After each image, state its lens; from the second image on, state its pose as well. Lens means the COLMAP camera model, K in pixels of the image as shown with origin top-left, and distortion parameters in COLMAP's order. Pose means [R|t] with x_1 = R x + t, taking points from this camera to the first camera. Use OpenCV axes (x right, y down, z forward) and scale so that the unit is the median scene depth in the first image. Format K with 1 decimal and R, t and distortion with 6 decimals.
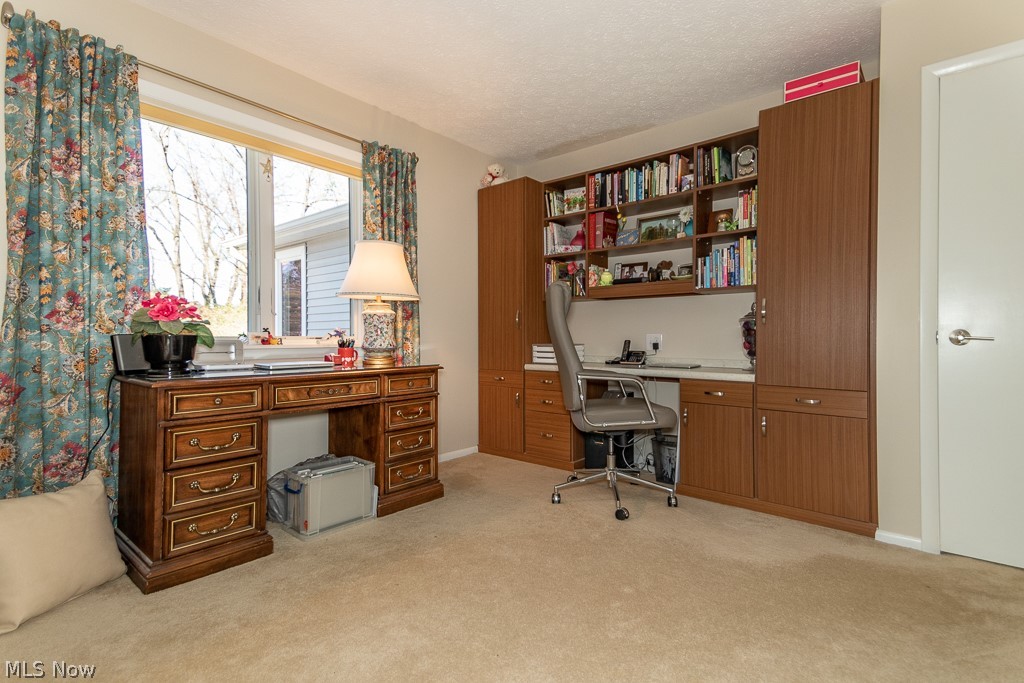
lens RADIAL K [[487.0, 0, 512.0], [0, 487.0, 341.5], [0, 0, 1]] dist [0.001802, 0.000021]
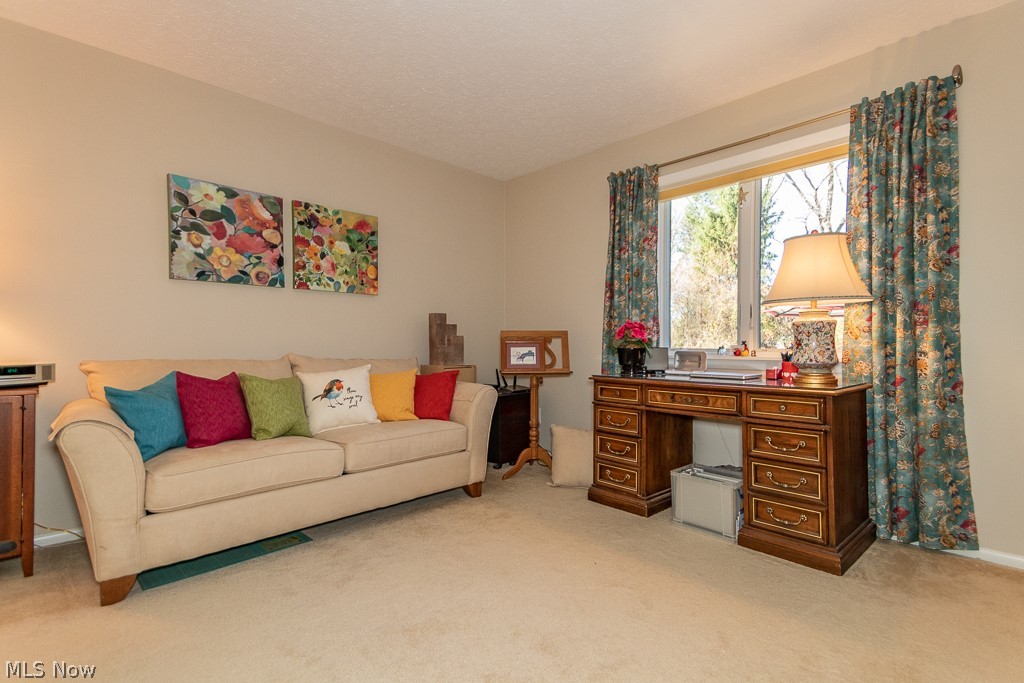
lens RADIAL K [[487.0, 0, 512.0], [0, 487.0, 341.5], [0, 0, 1]] dist [0.001802, 0.000021]
pose [[-0.143744, -0.008627, -0.989577, 0.665662], [-0.006157, 0.999950, -0.007823, -0.015480], [0.989596, 0.004968, -0.143790, 0.657764]]
